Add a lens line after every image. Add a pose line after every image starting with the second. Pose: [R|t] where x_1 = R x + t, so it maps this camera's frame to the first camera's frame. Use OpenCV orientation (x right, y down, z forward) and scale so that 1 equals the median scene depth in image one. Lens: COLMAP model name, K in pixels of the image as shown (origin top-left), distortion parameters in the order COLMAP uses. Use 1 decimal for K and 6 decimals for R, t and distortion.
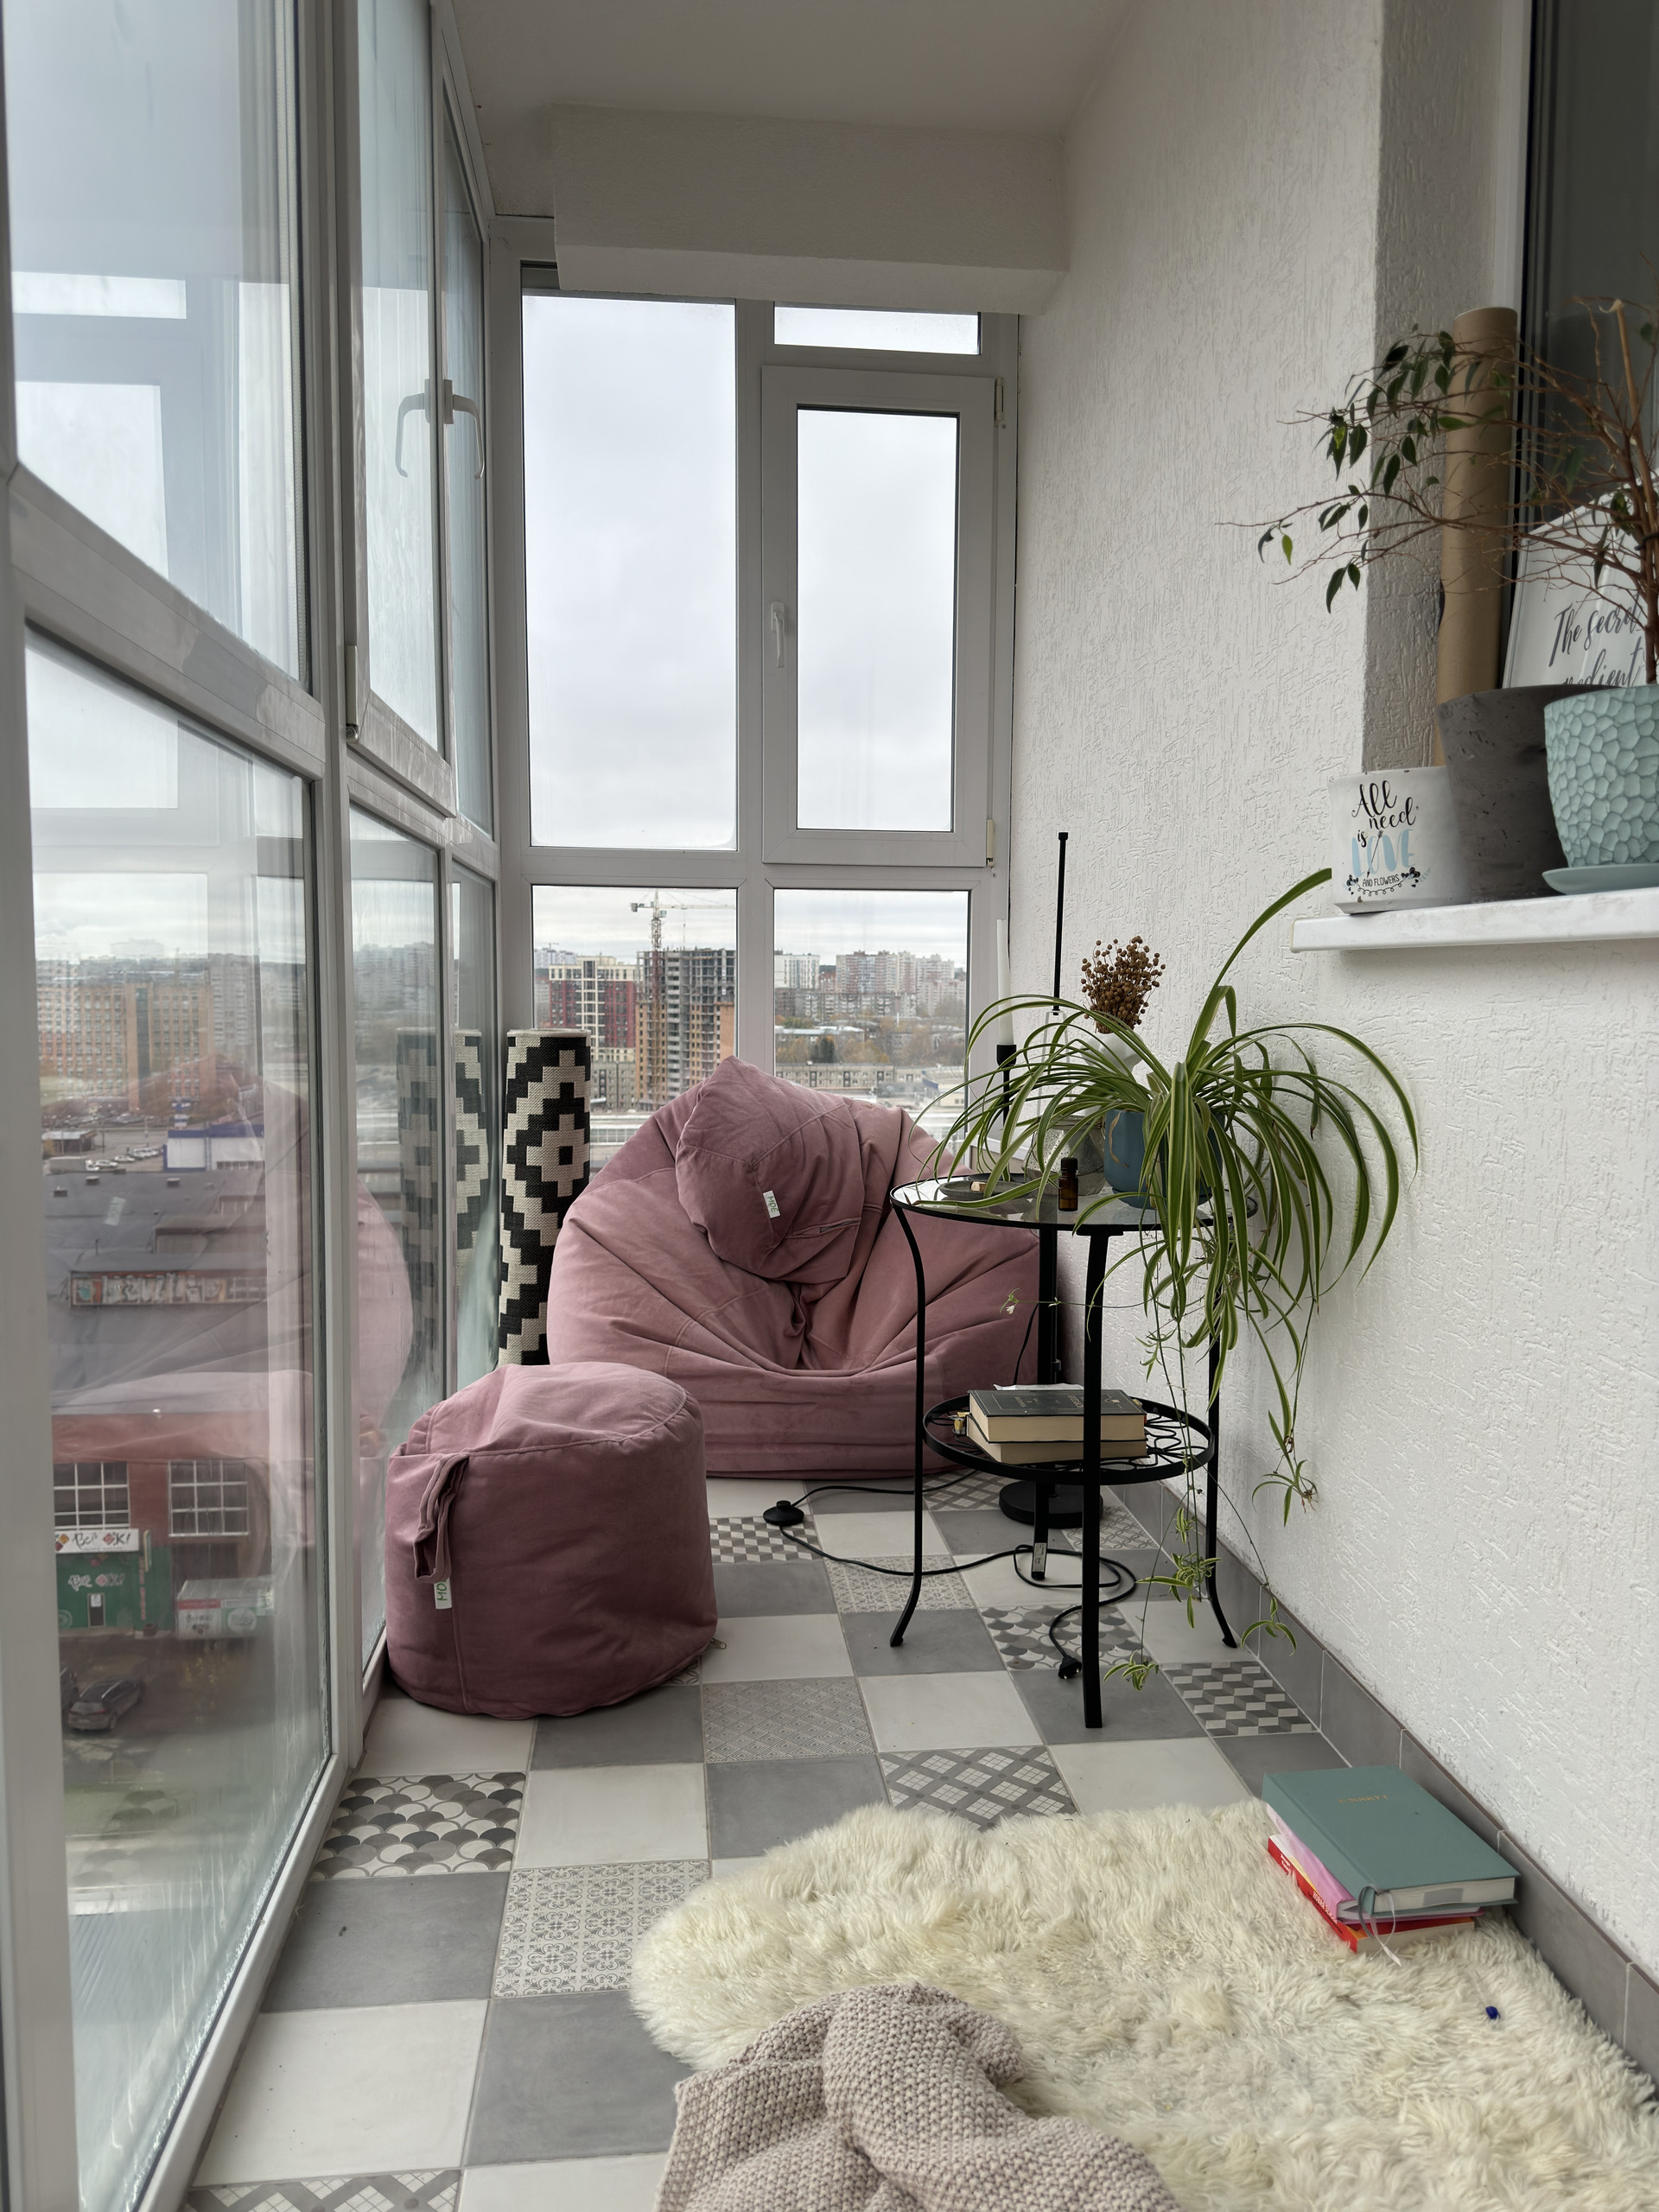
lens RADIAL K [[1566.2, 0, 837.0], [0, 1566.2, 1111.9], [0, 0, 1]] dist [0.109742, -0.189577]
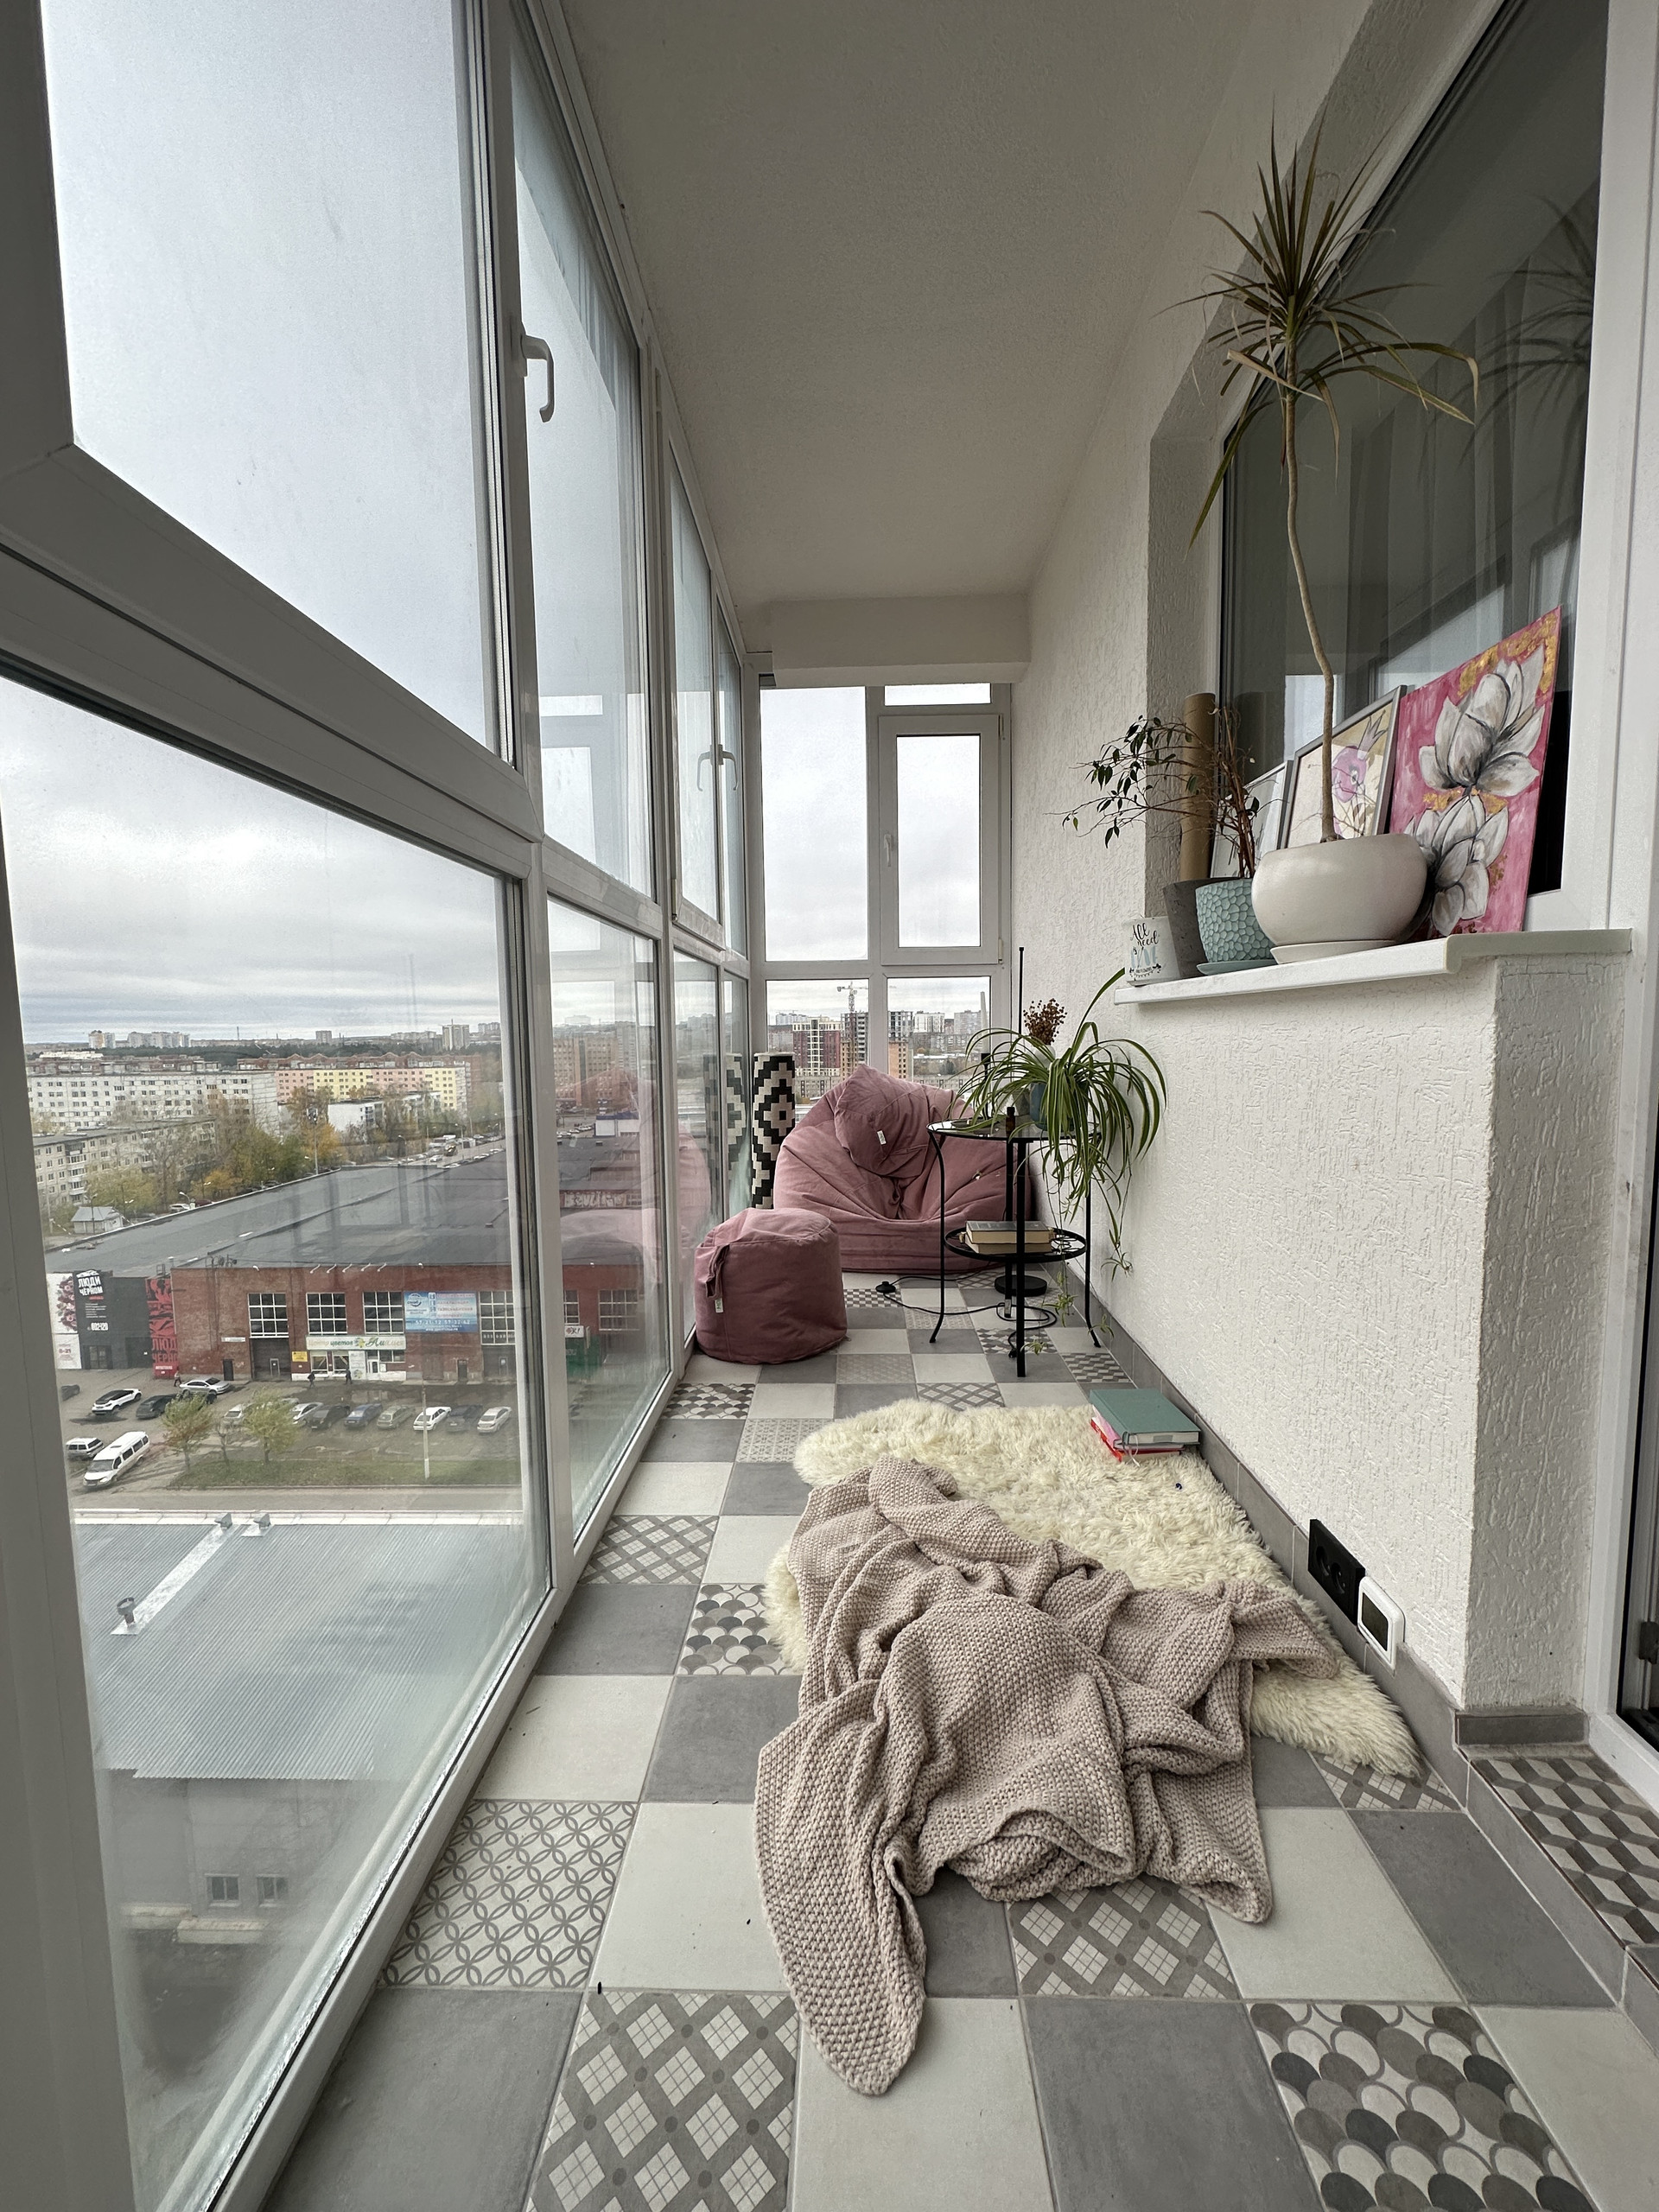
lens RADIAL K [[883.2, 0, 829.5], [0, 883.2, 1106.0], [0, 0, 1]] dist [0.000397, -0.000171]
pose [[0.990285, -0.009588, -0.138724, 0.069211], [0.010025, 0.999947, 0.002453, 0.021801], [0.138693, -0.003820, 0.990328, -0.173333]]
